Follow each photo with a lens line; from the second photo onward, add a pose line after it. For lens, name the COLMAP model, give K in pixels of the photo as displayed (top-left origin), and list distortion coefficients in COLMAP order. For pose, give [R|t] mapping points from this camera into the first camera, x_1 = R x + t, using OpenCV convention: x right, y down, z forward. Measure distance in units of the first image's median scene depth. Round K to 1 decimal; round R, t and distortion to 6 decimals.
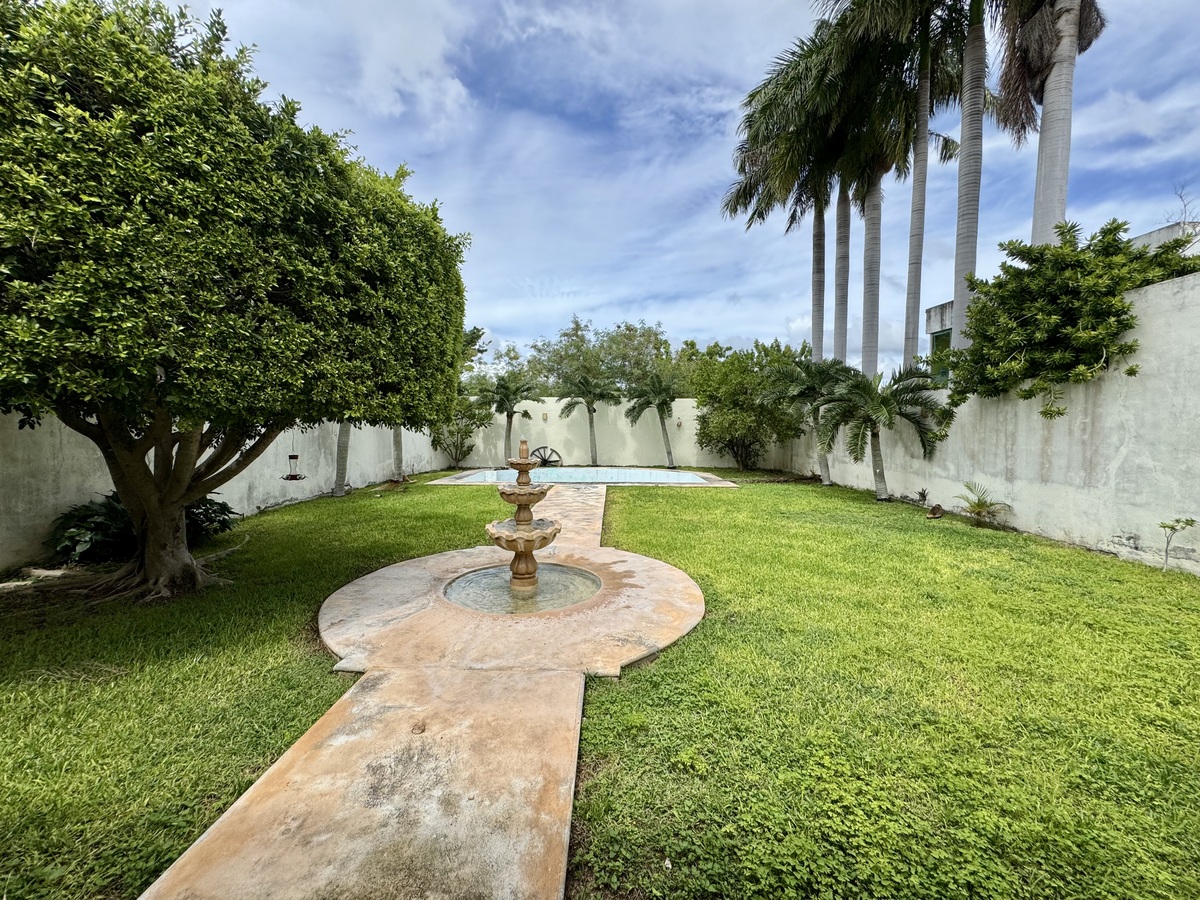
lens RADIAL K [[479.8, 0, 598.0], [0, 479.8, 447.3], [0, 0, 1]] dist [-0.008192, 0.002131]
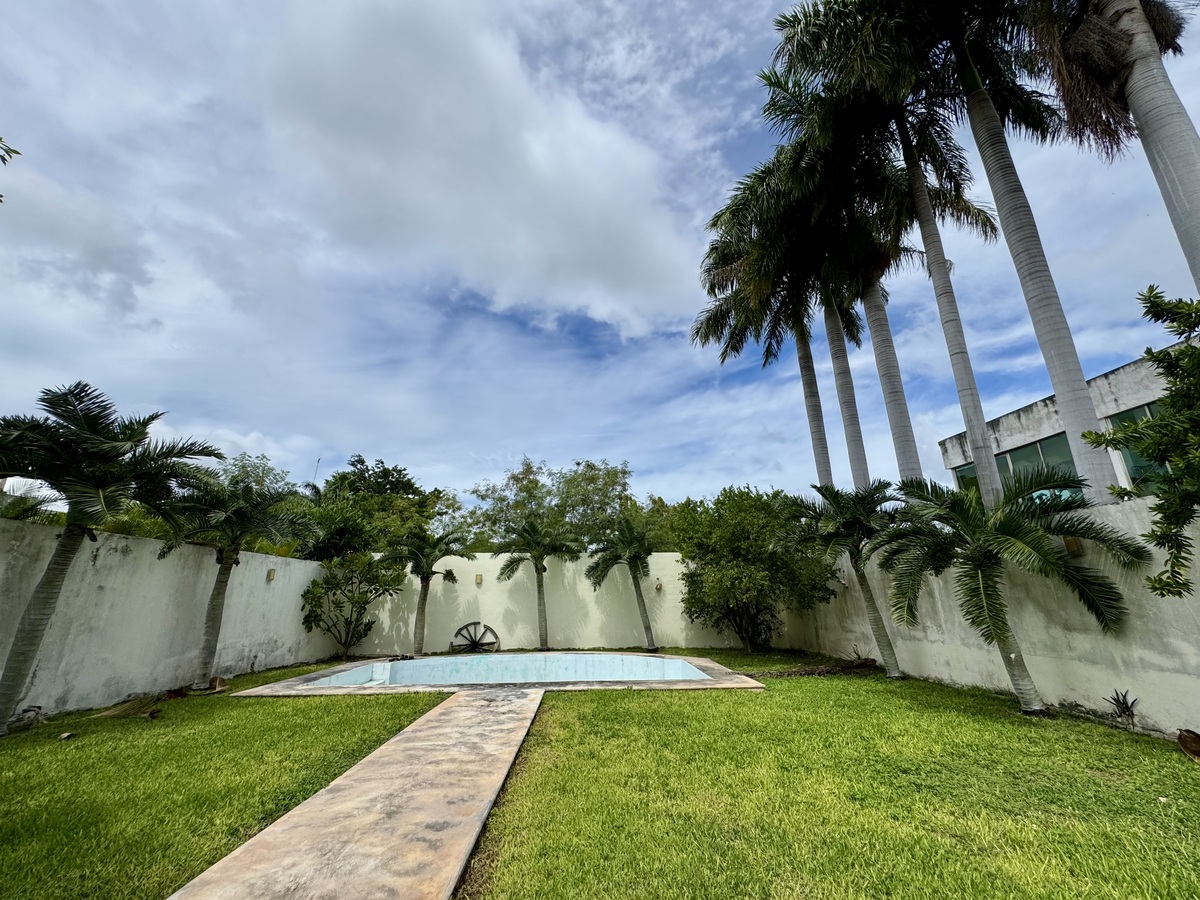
lens RADIAL K [[480.5, 0, 597.9], [0, 480.5, 453.8], [0, 0, 1]] dist [-0.003642, -0.000264]
pose [[0.998669, -0.002344, 0.051524, 0.037590], [0.019117, 0.944635, -0.327564, -0.000609], [-0.047903, 0.328113, 0.943423, 0.240070]]
